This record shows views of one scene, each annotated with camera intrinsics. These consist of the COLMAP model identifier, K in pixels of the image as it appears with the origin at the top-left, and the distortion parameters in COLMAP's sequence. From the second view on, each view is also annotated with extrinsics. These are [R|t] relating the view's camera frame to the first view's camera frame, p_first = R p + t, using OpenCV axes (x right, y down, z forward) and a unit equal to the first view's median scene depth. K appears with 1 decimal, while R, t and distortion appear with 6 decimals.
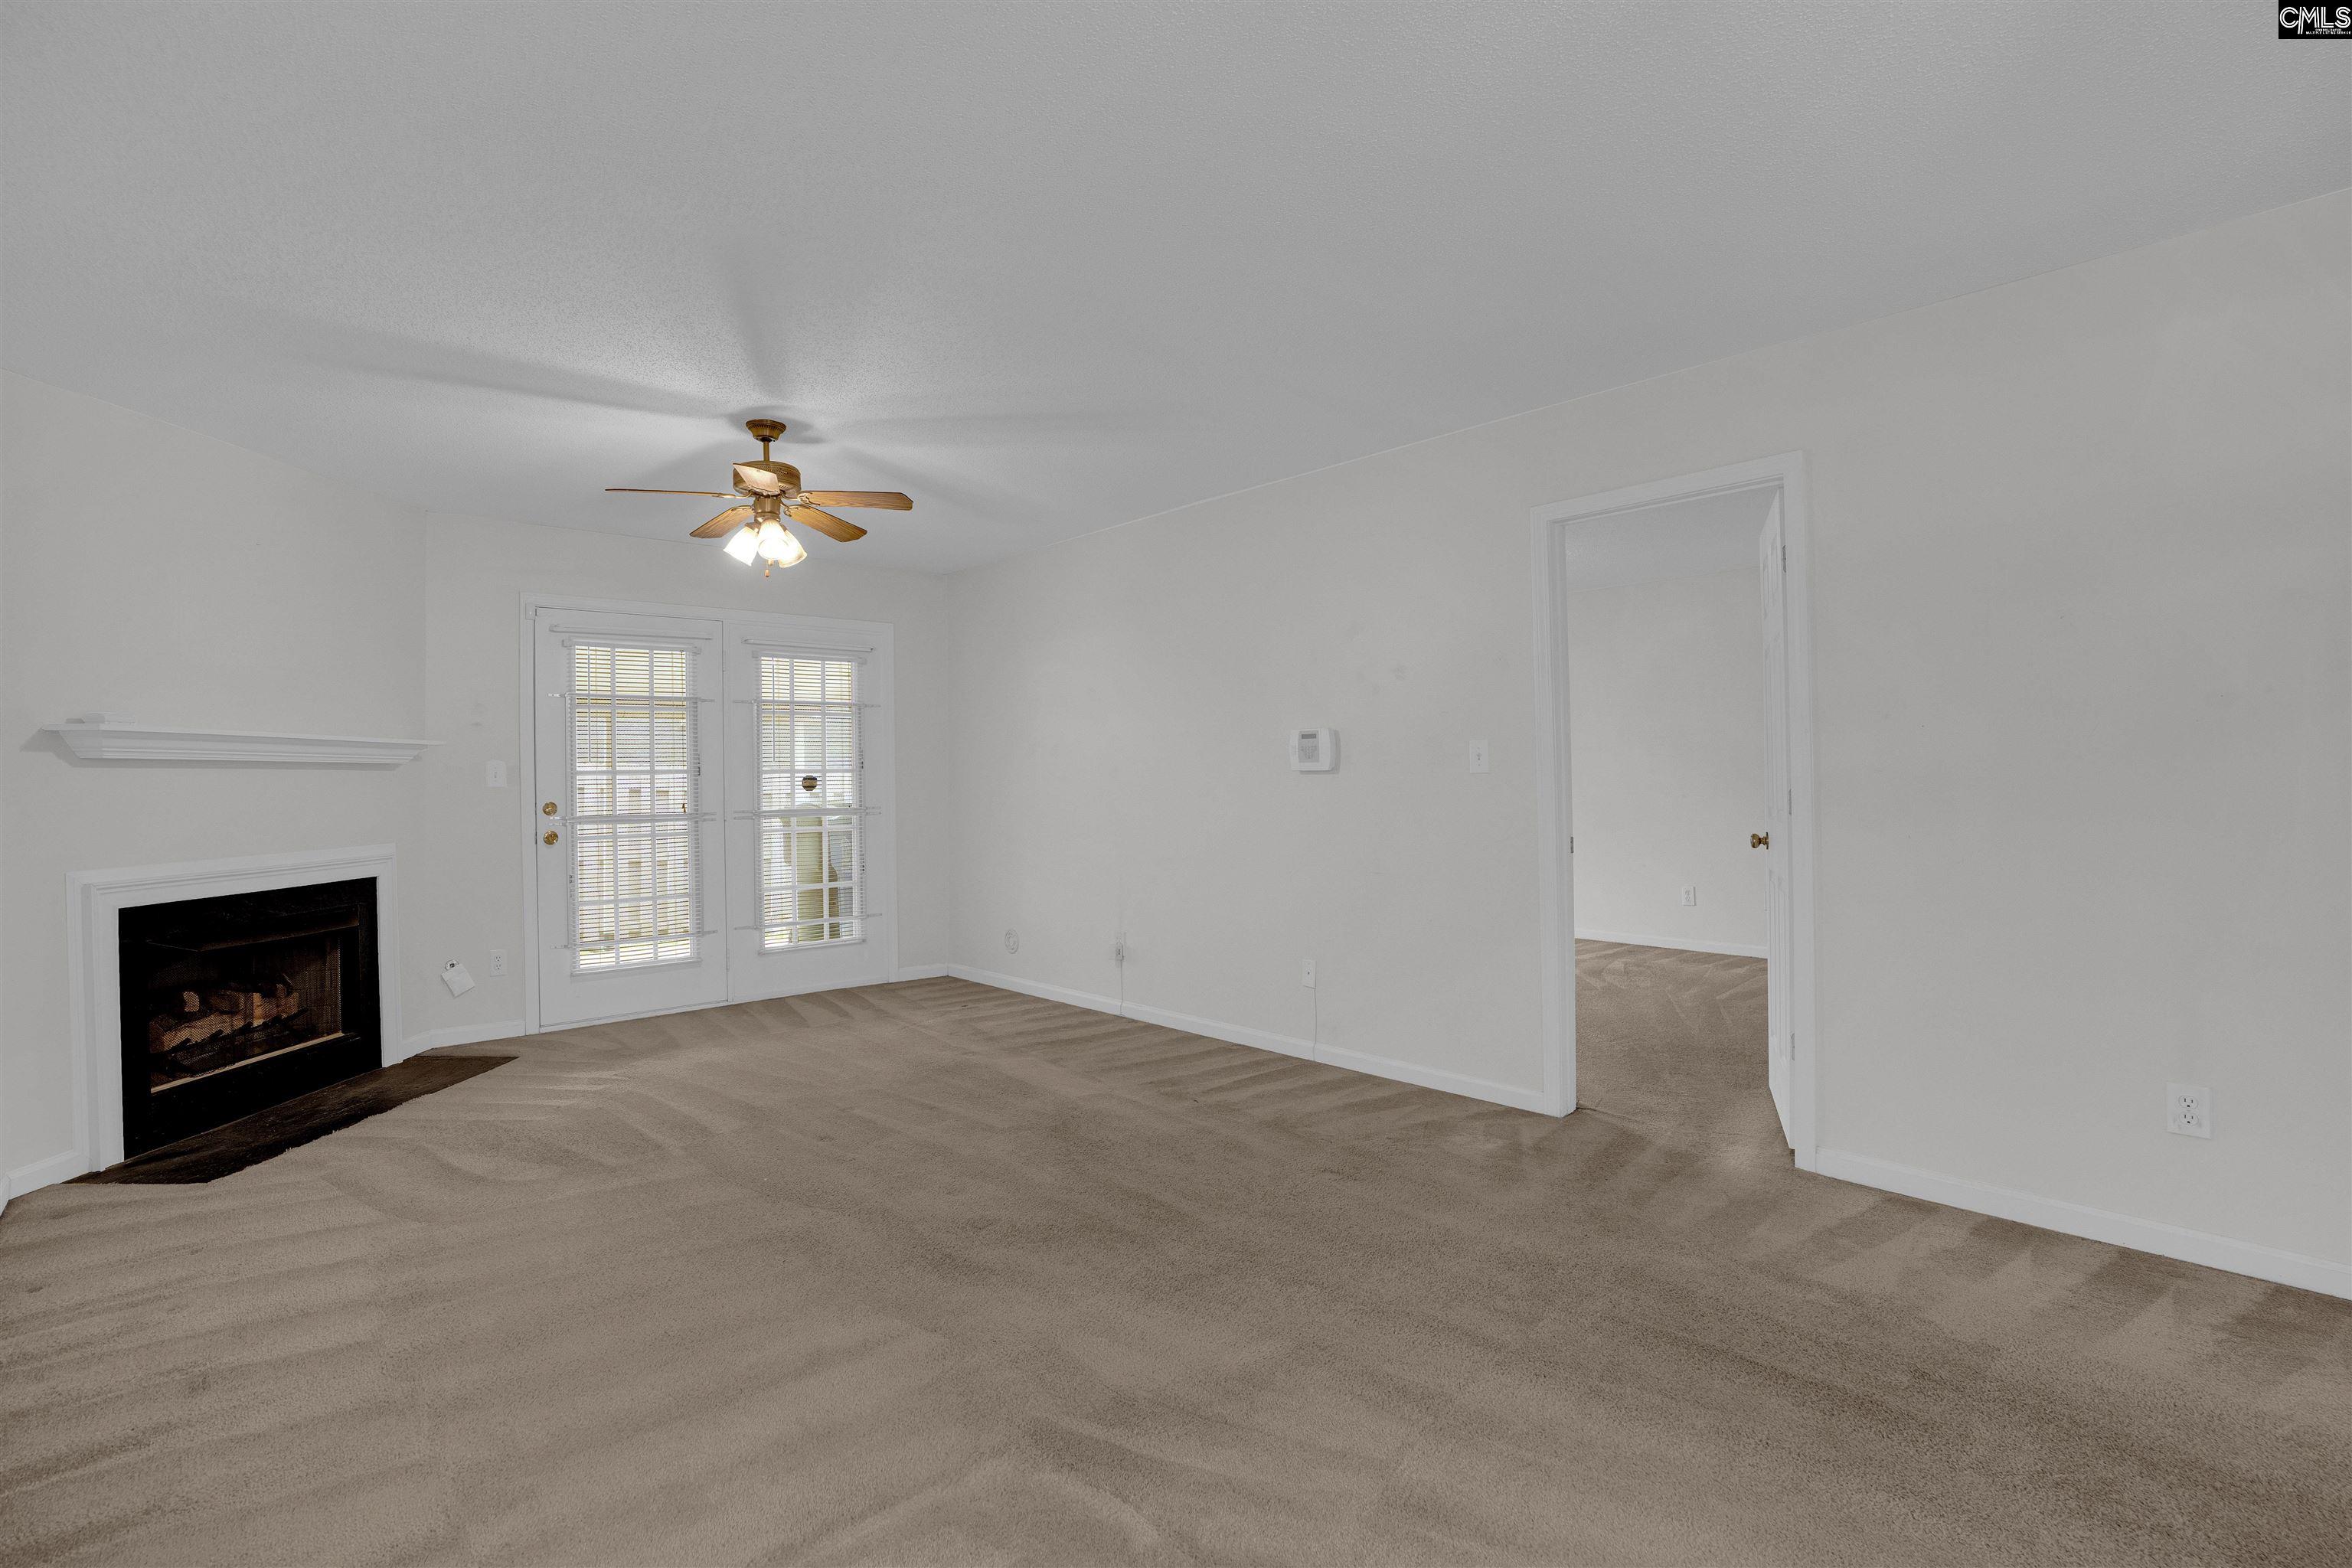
lens RADIAL K [[1120.9, 0, 1189.4], [0, 1120.9, 786.4], [0, 0, 1]] dist [-0.018049, 0.001283]
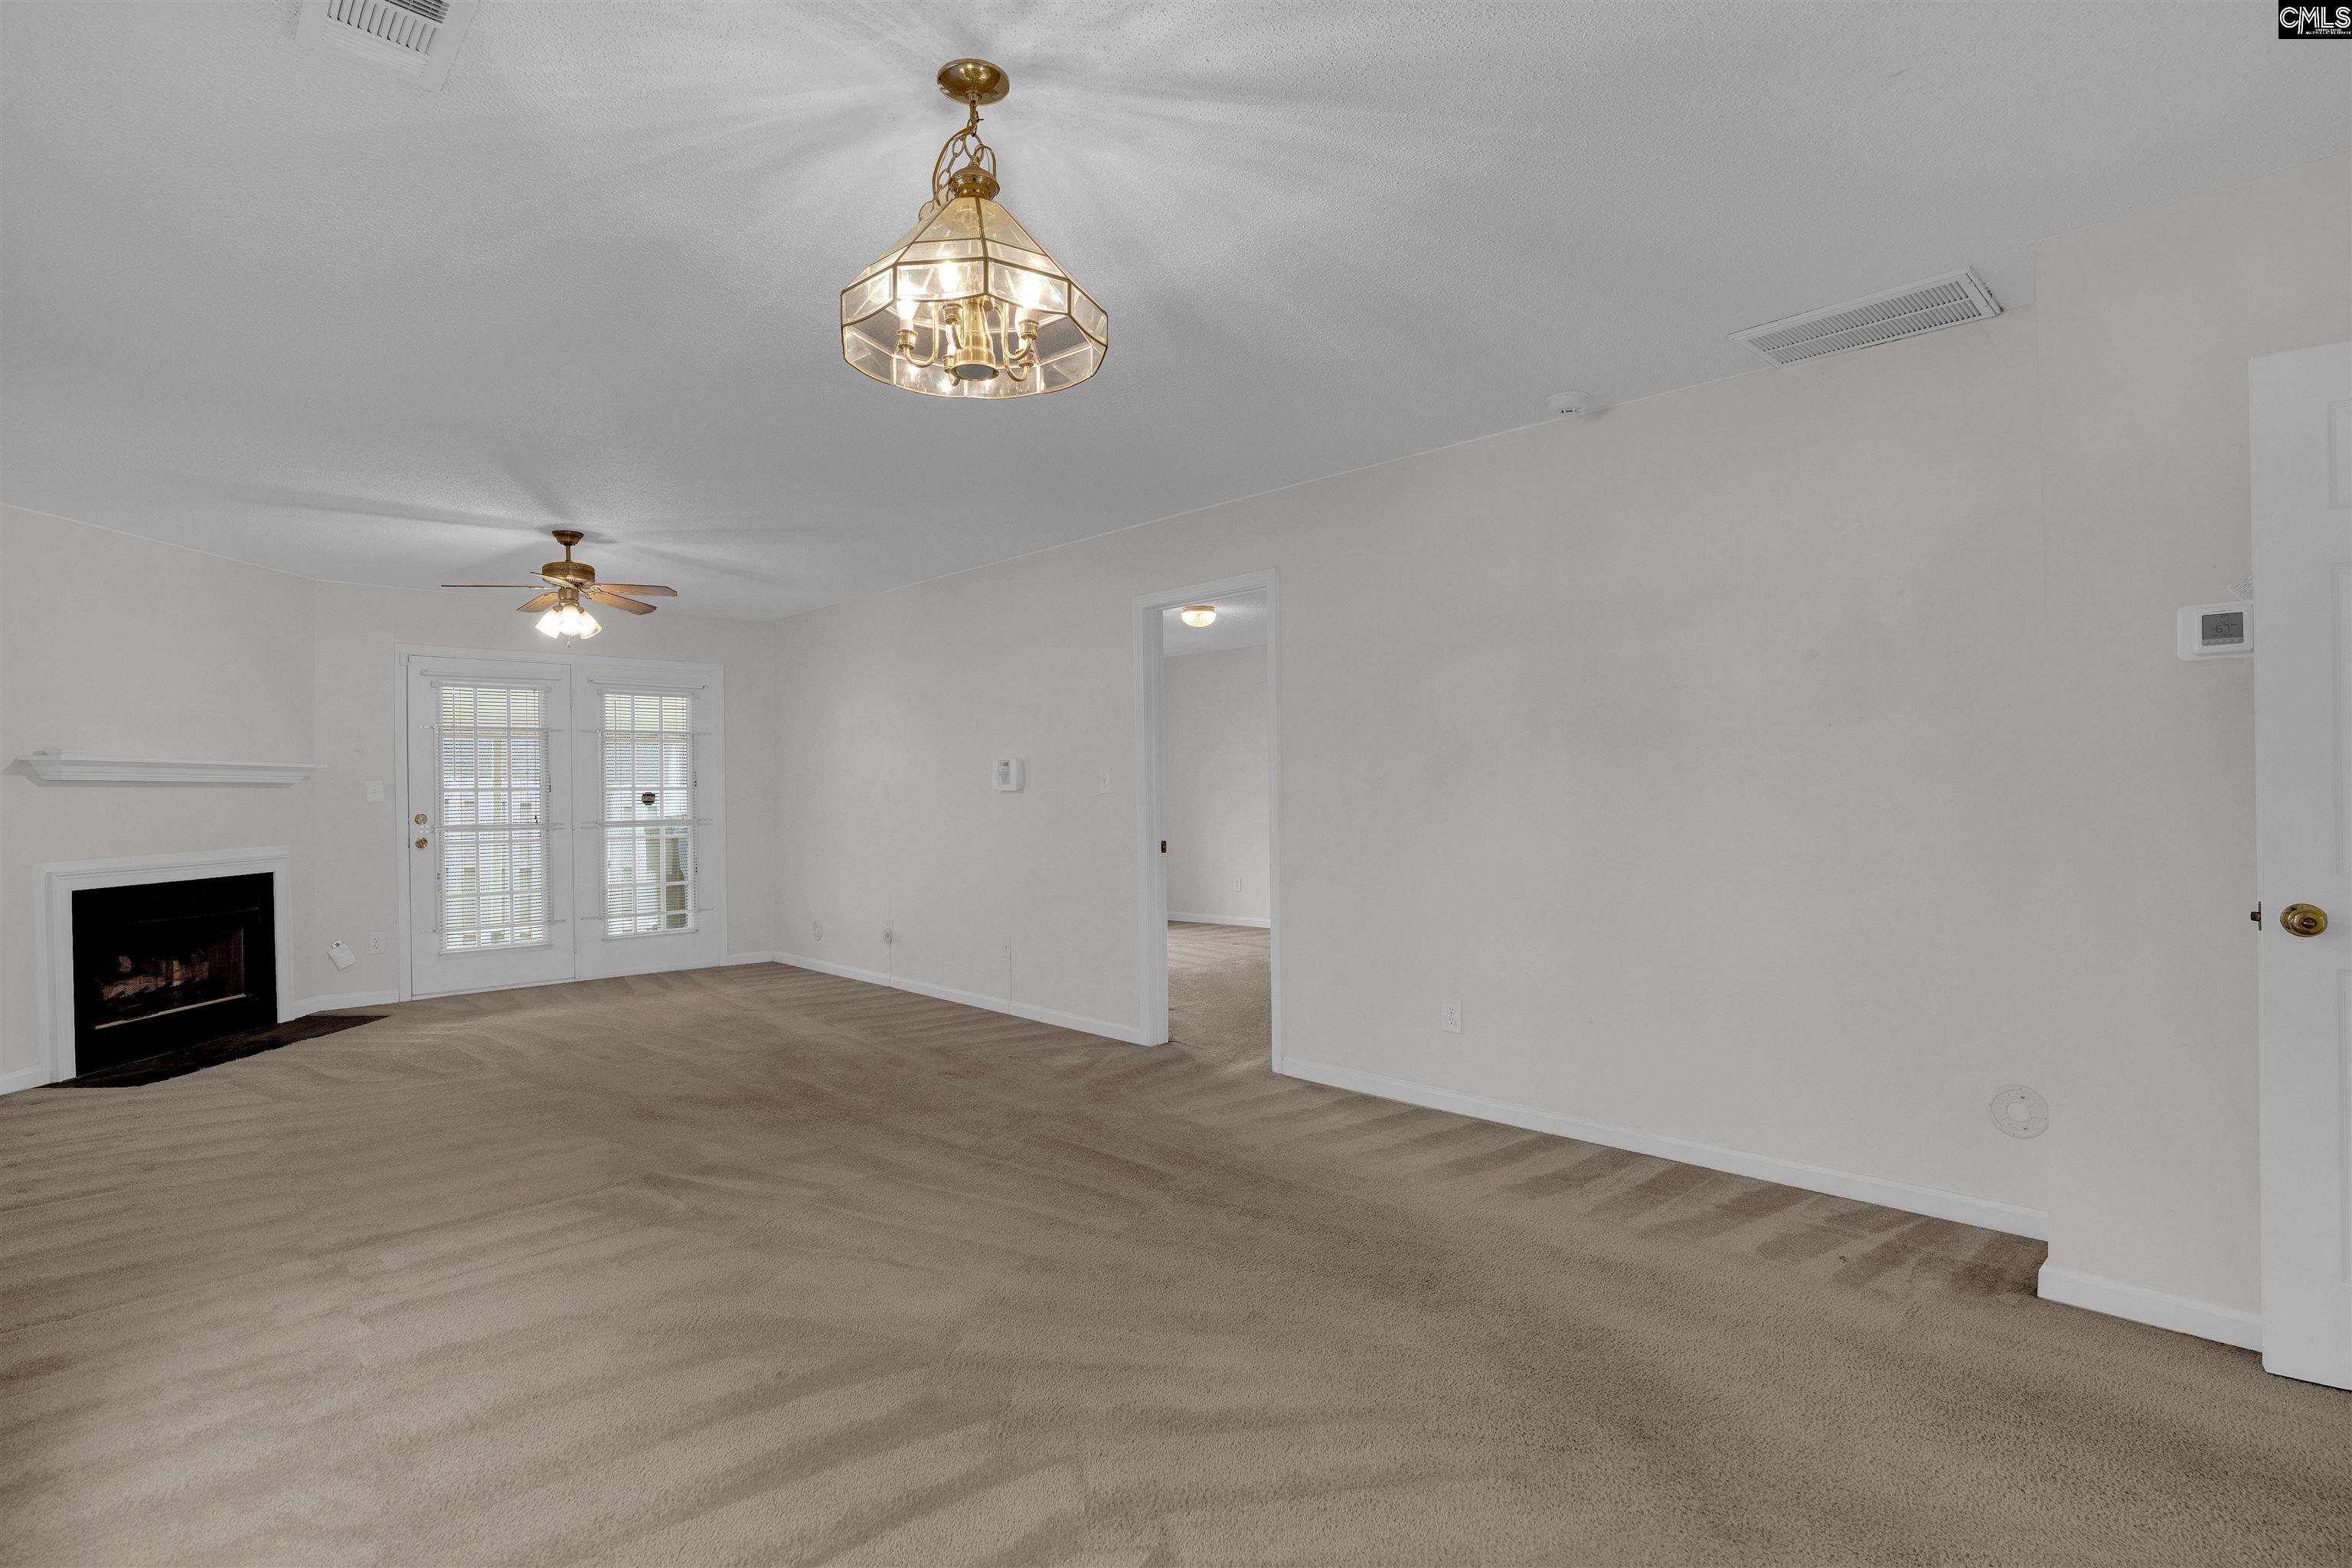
lens RADIAL K [[1147.5, 0, 1170.5], [0, 1147.5, 814.2], [0, 0, 1]] dist [-0.000505, 0.000444]
pose [[0.999724, 0.004724, 0.023011, 0.260125], [-0.004996, 0.999918, 0.011781, -0.005132], [-0.022954, -0.011892, 0.999666, -0.330490]]
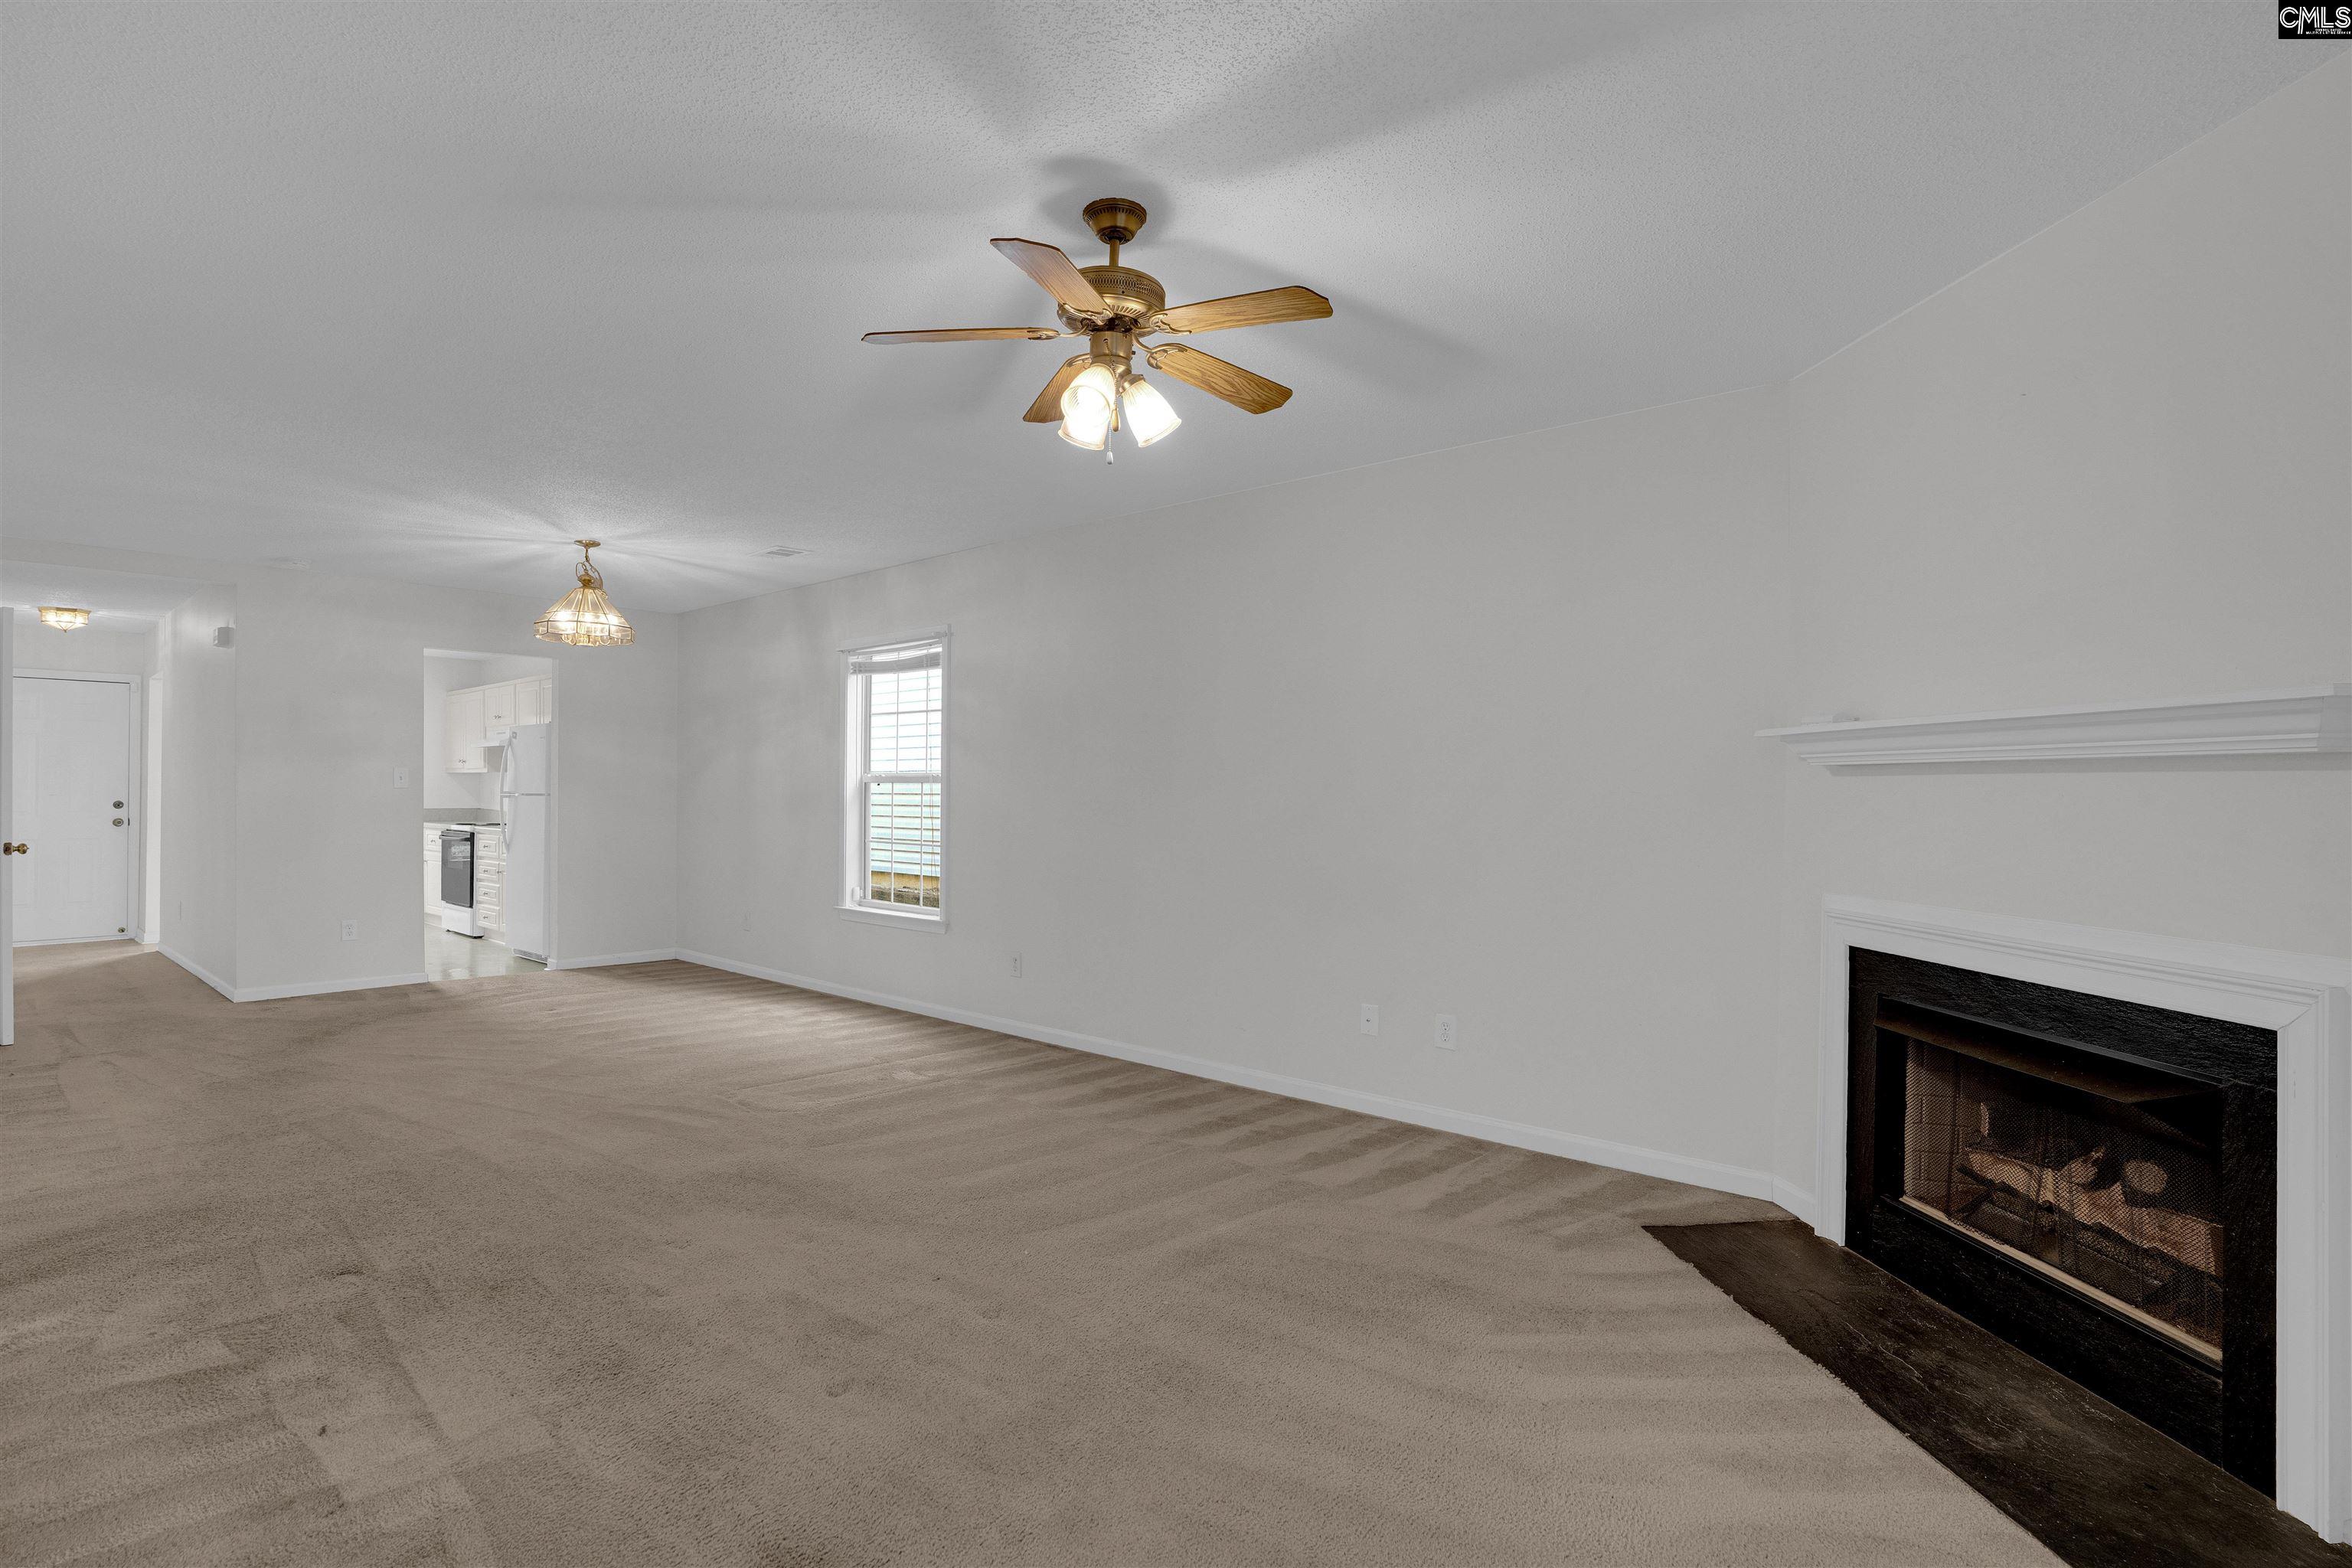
lens RADIAL K [[1120.9, 0, 1189.4], [0, 1120.9, 786.4], [0, 0, 1]] dist [-0.018049, 0.001283]
pose [[-0.989444, 0.008793, -0.144649, -0.276991], [0.007633, 0.999934, 0.008571, -0.015263], [0.144714, 0.007376, -0.989446, 1.353467]]
